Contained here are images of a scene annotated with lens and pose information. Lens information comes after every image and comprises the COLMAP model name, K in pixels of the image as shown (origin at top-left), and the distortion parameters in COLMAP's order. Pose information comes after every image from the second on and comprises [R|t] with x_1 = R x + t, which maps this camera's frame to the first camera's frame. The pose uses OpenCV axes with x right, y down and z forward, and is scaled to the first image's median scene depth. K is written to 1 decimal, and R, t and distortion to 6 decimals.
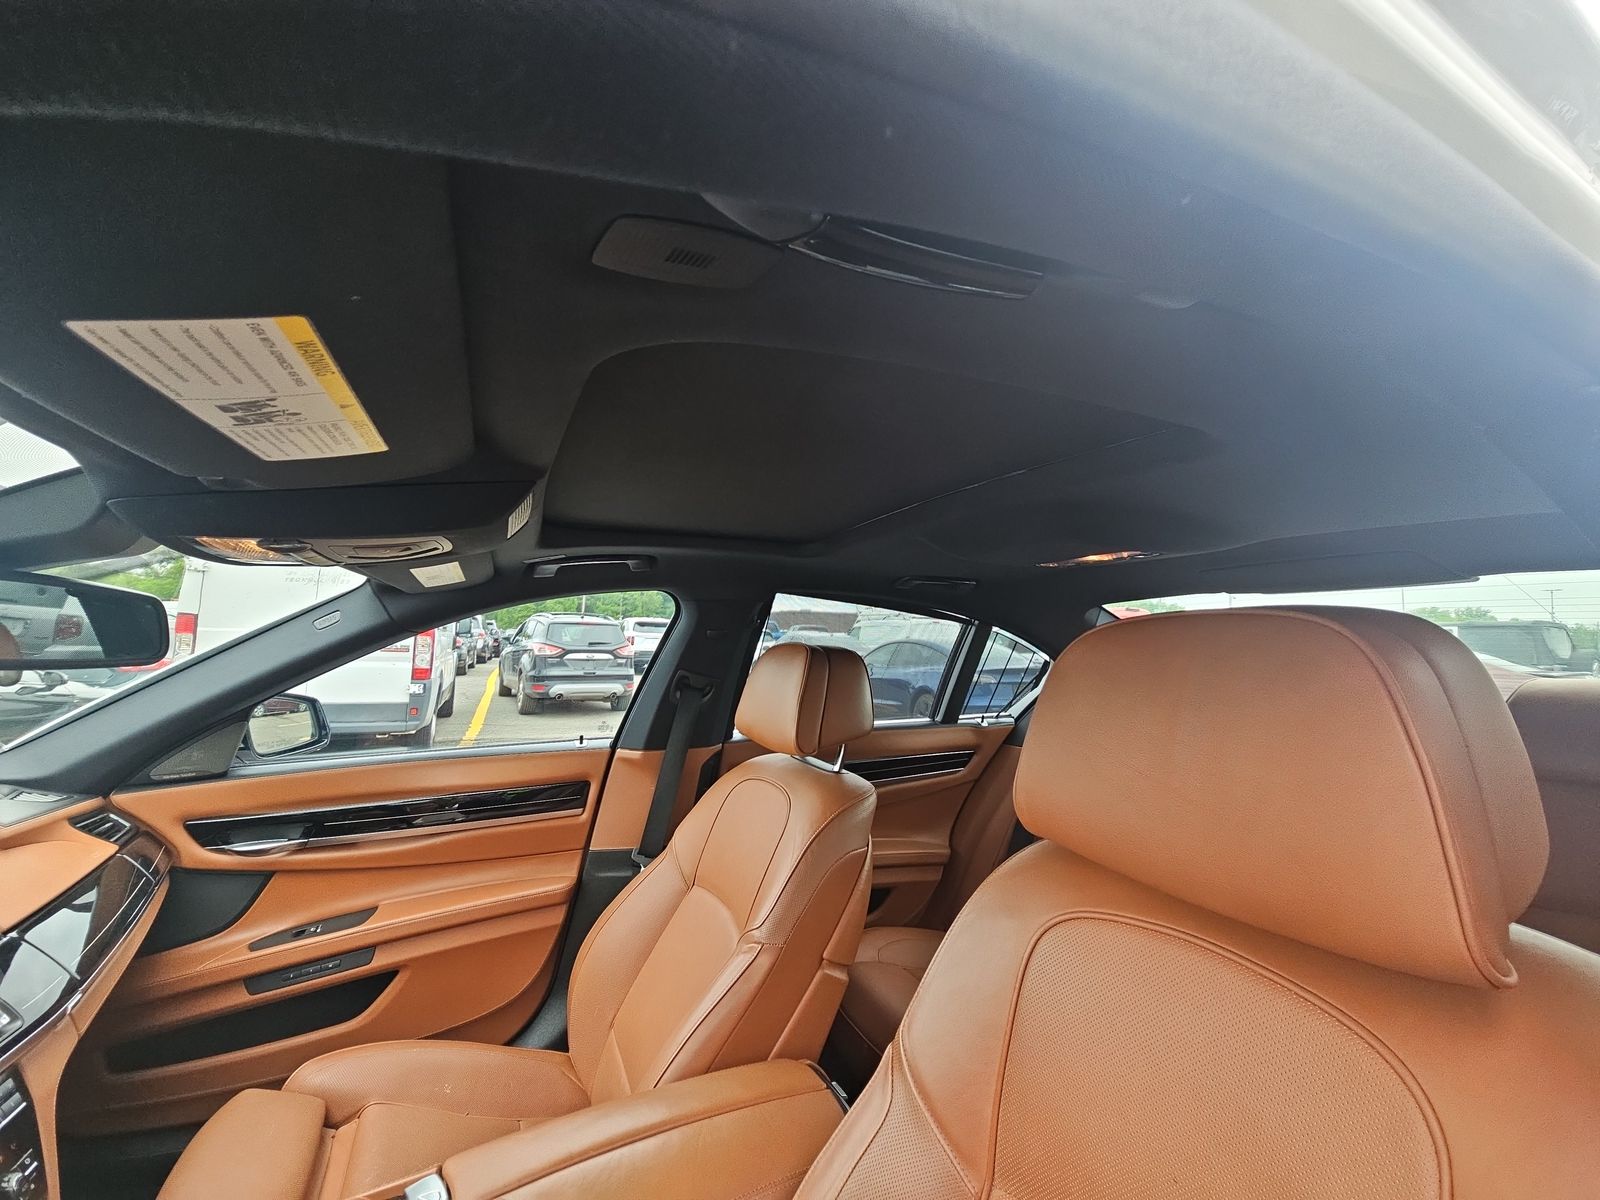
lens RADIAL K [[638.3, 0, 790.3], [0, 638.3, 586.2], [0, 0, 1]] dist [0.047034, -0.025365]
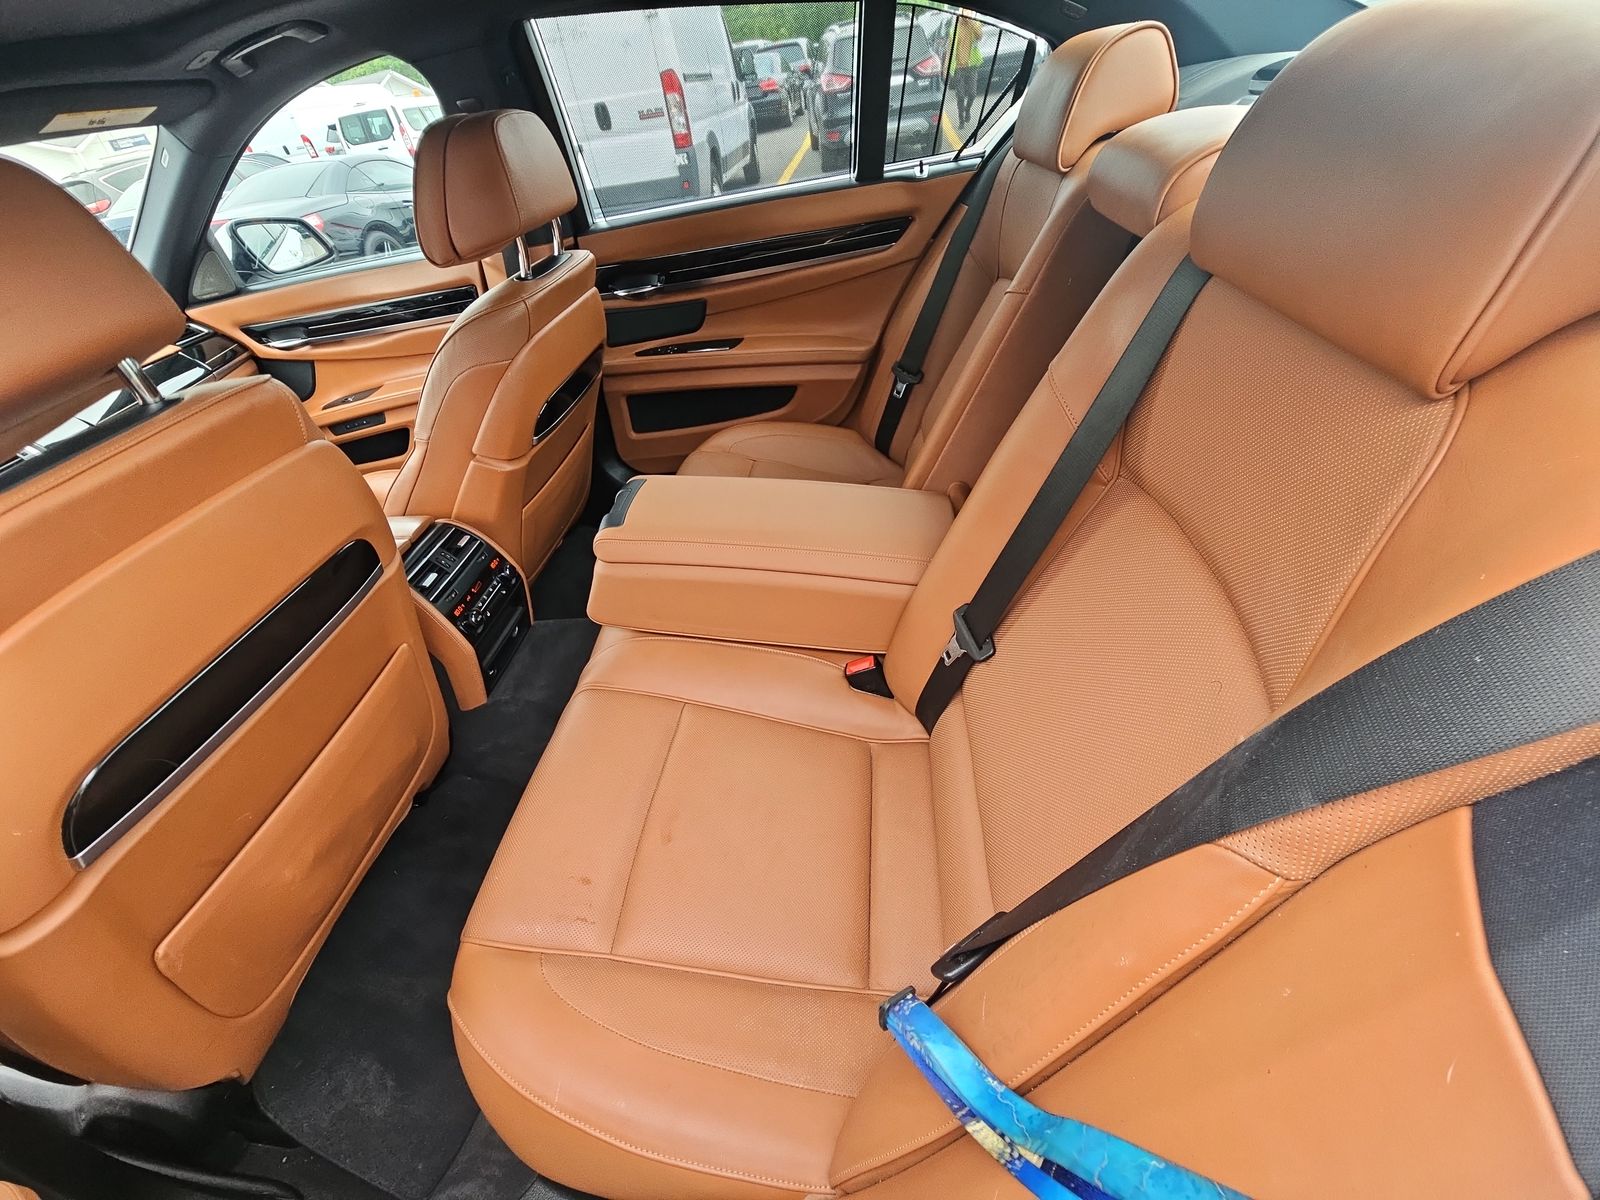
lens RADIAL K [[631.6, 0, 803.1], [0, 631.6, 569.9], [0, 0, 1]] dist [0.015997, 0.000030]
pose [[0.875717, 0.170121, -0.451861, 0.791541], [0.196820, 0.728801, 0.655829, 0.057830], [0.440887, -0.663256, 0.604740, 0.288372]]
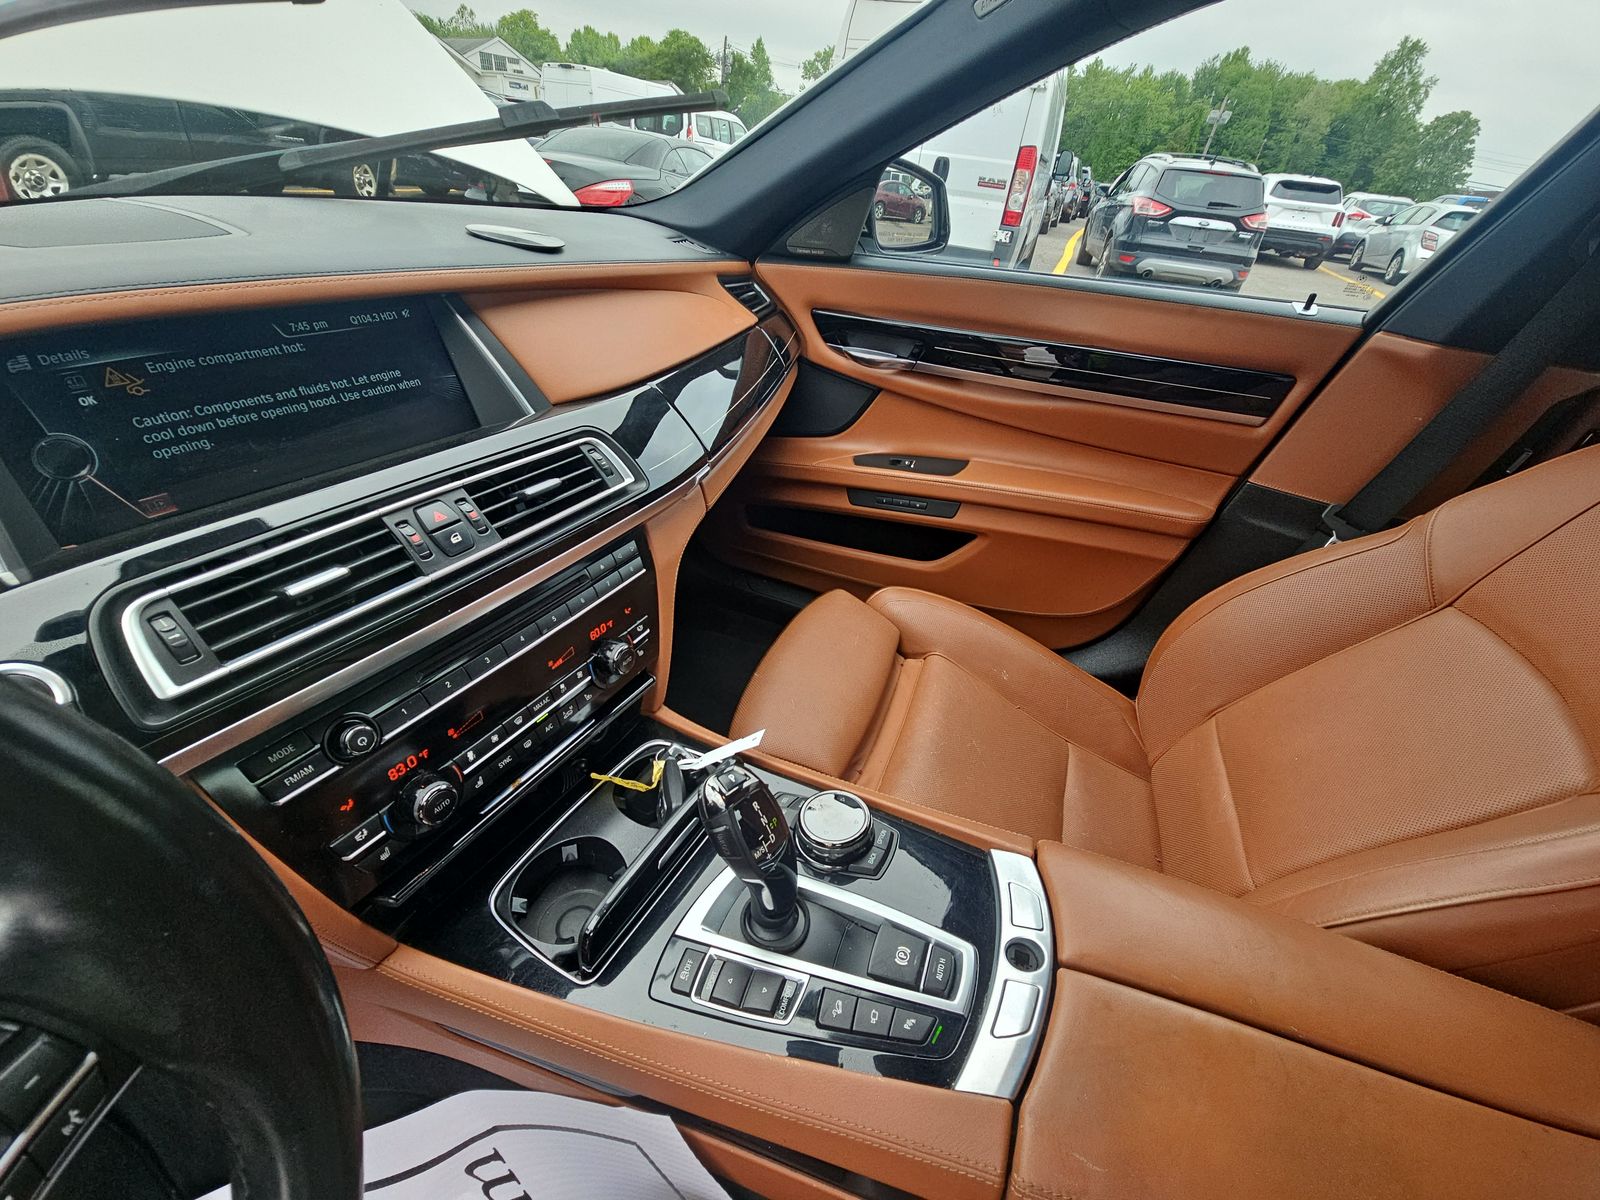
lens RADIAL K [[638.3, 0, 790.3], [0, 638.3, 586.2], [0, 0, 1]] dist [0.047034, -0.025365]
pose [[0.696556, 0.433993, -0.571367, -0.229535], [-0.021405, 0.808542, 0.588049, 0.125863], [0.717183, -0.397378, 0.572484, 0.265495]]
